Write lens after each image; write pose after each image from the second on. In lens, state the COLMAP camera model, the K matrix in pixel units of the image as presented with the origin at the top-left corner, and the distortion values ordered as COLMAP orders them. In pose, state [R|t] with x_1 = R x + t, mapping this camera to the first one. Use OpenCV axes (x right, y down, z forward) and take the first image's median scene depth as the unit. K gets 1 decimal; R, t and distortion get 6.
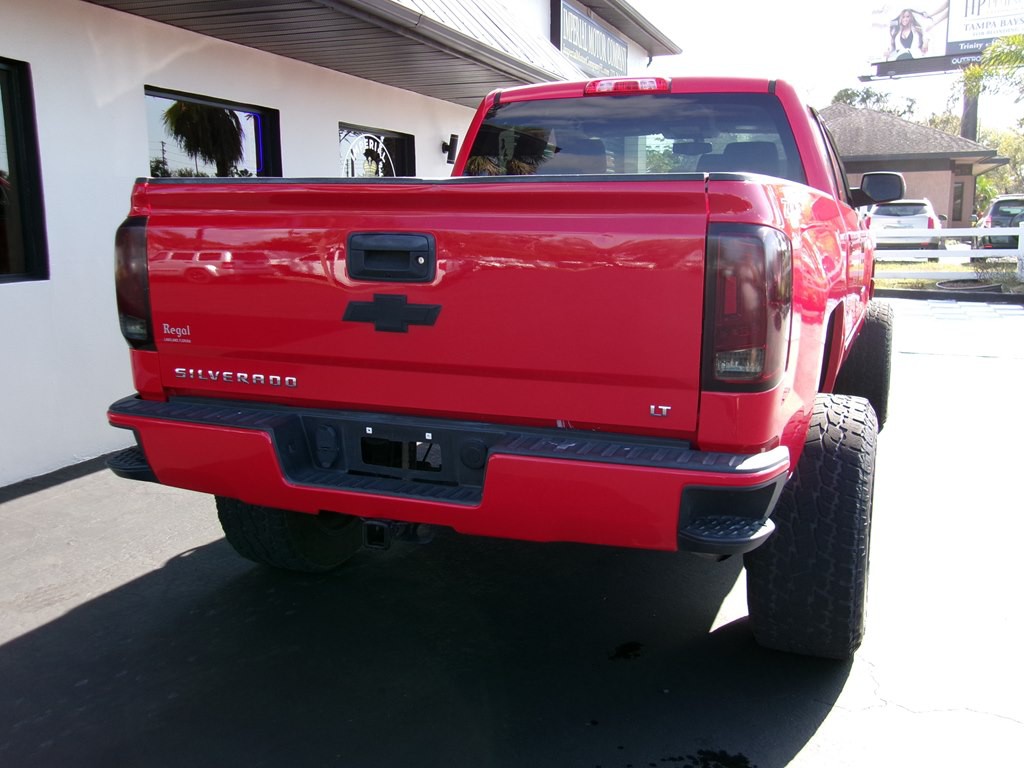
lens RADIAL K [[986.9, 0, 513.1], [0, 986.9, 380.6], [0, 0, 1]] dist [0.029892, 0.000000]
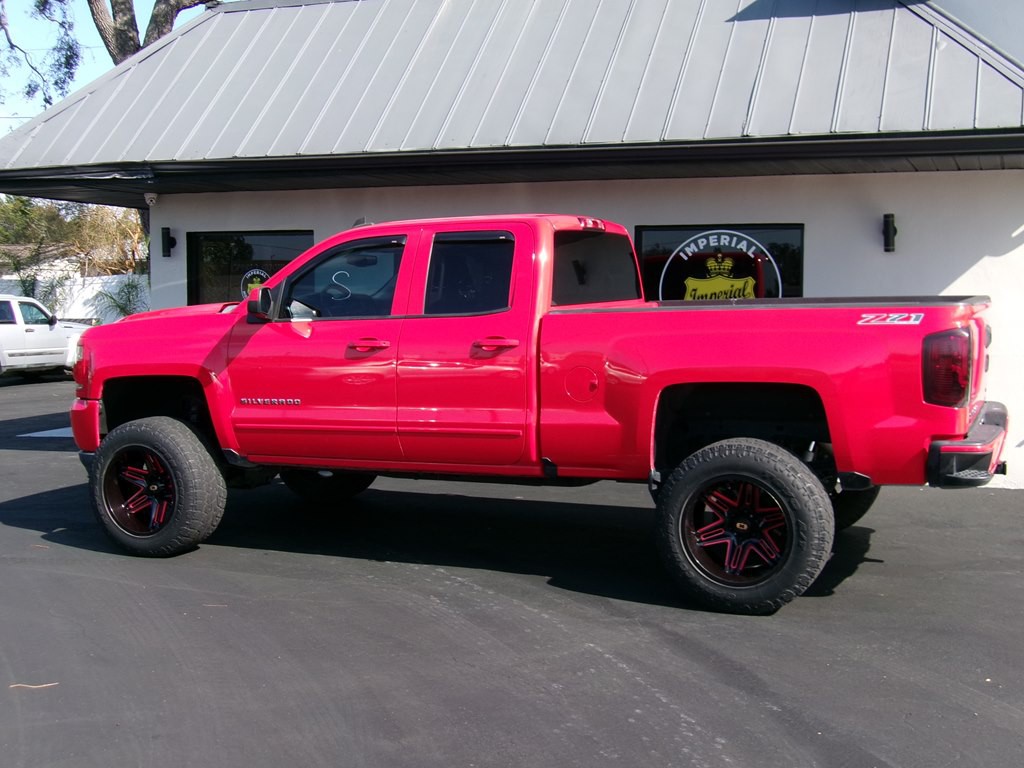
lens RADIAL K [[1247.7, 0, 514.9], [0, 1247.7, 382.2], [0, 0, 1]] dist [-0.014406, 0.000000]
pose [[-0.015221, 0.077026, -0.996913, 1.647762], [-0.163567, 0.983406, 0.078480, -0.261662], [0.986415, 0.164256, -0.002370, 1.300393]]
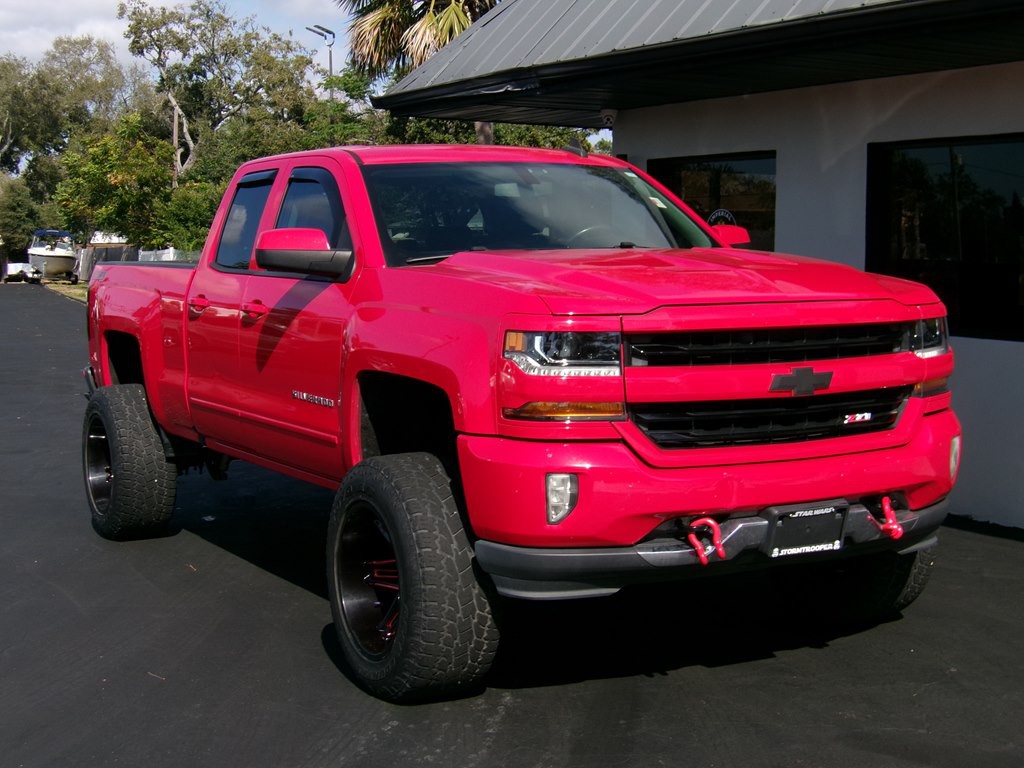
lens RADIAL K [[1573.1, 0, 510.7], [0, 1573.1, 384.3], [0, 0, 1]] dist [-0.125697, 0.000000]
pose [[-0.630373, 0.072480, -0.772901, 1.144725], [-0.120682, 0.974377, 0.189802, -0.334960], [0.766854, 0.212922, -0.605474, 1.827427]]
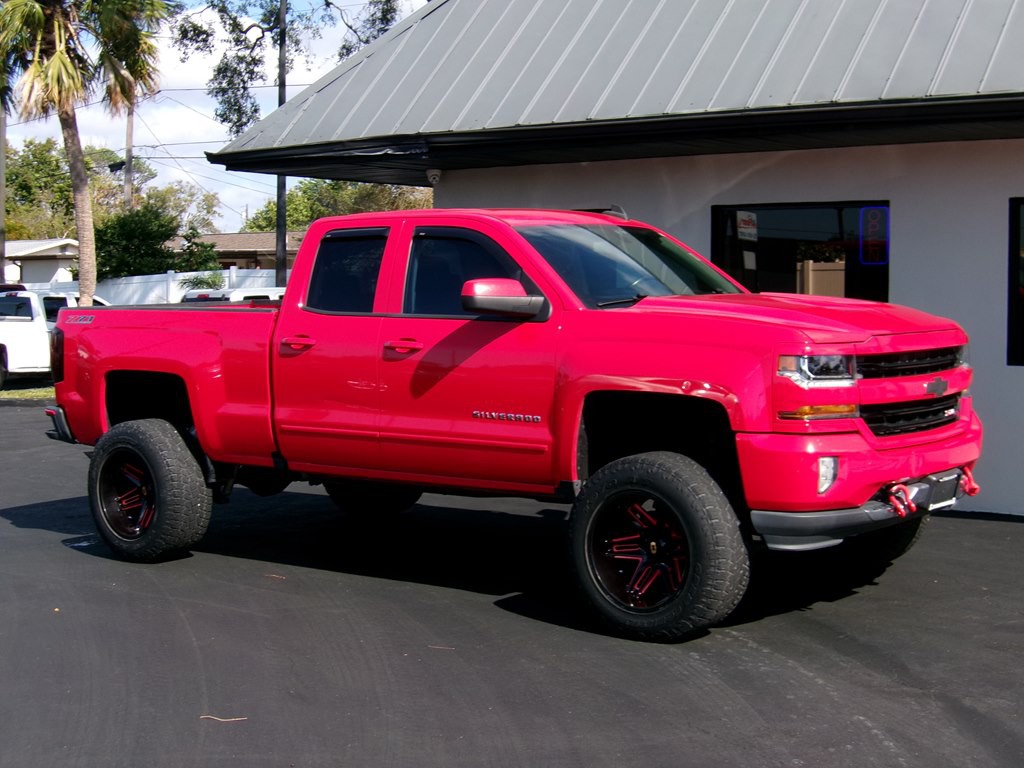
lens RADIAL K [[1573.1, 0, 502.6], [0, 1573.1, 386.7], [0, 0, 1]] dist [-0.125697, 0.000000]
pose [[-0.293934, 0.069677, -0.953283, 1.686972], [-0.147056, 0.982168, 0.117131, -0.282754], [0.944446, 0.174615, -0.278446, 1.419523]]
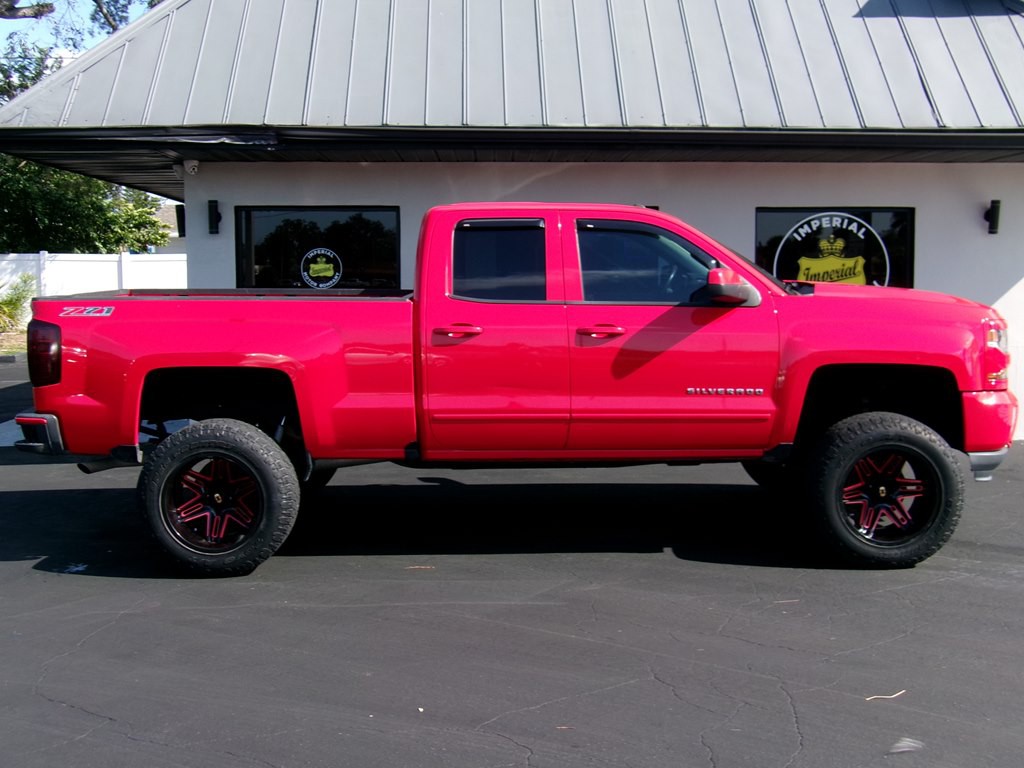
lens RADIAL K [[1251.7, 0, 504.0], [0, 1251.7, 381.0], [0, 0, 1]] dist [-0.012245, 0.000000]
pose [[0.368432, 0.087534, -0.925524, 1.434446], [-0.149667, 0.988156, 0.033878, -0.114556], [0.917528, 0.126038, 0.377169, 0.372068]]
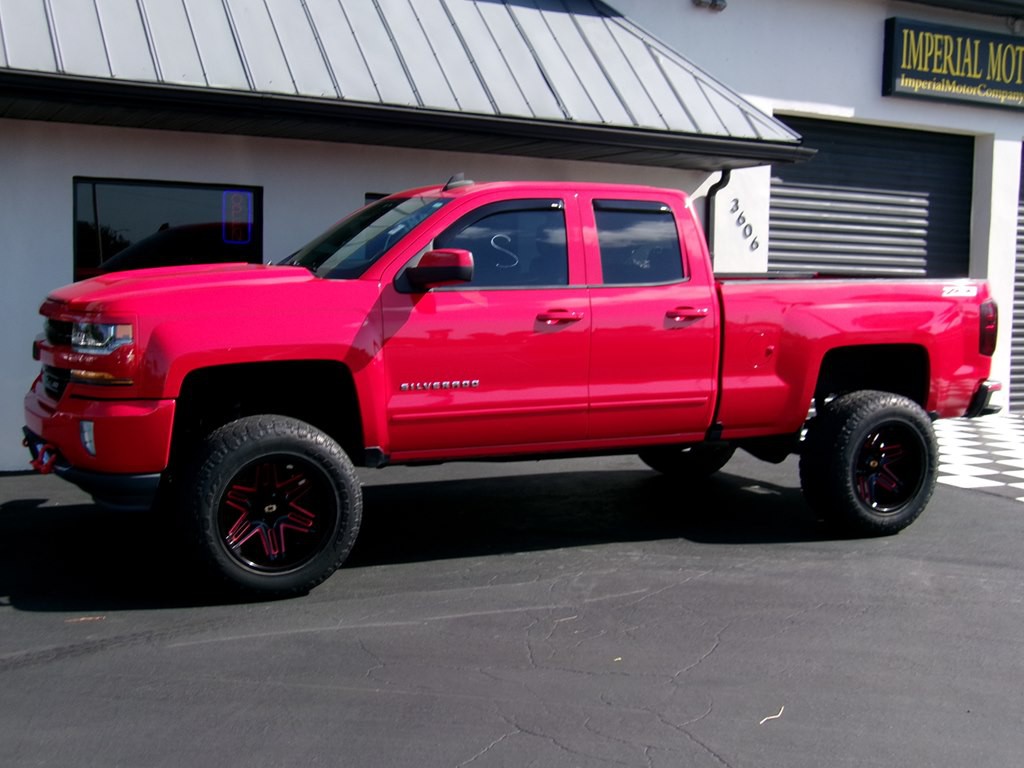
lens RADIAL K [[1247.7, 0, 518.4], [0, 1247.7, 386.4], [0, 0, 1]] dist [-0.014406, 0.000000]
pose [[0.750097, 0.077213, -0.656804, 1.123662], [-0.131281, 0.990781, -0.033453, -0.066454], [0.648166, 0.111319, 0.753319, 0.247294]]
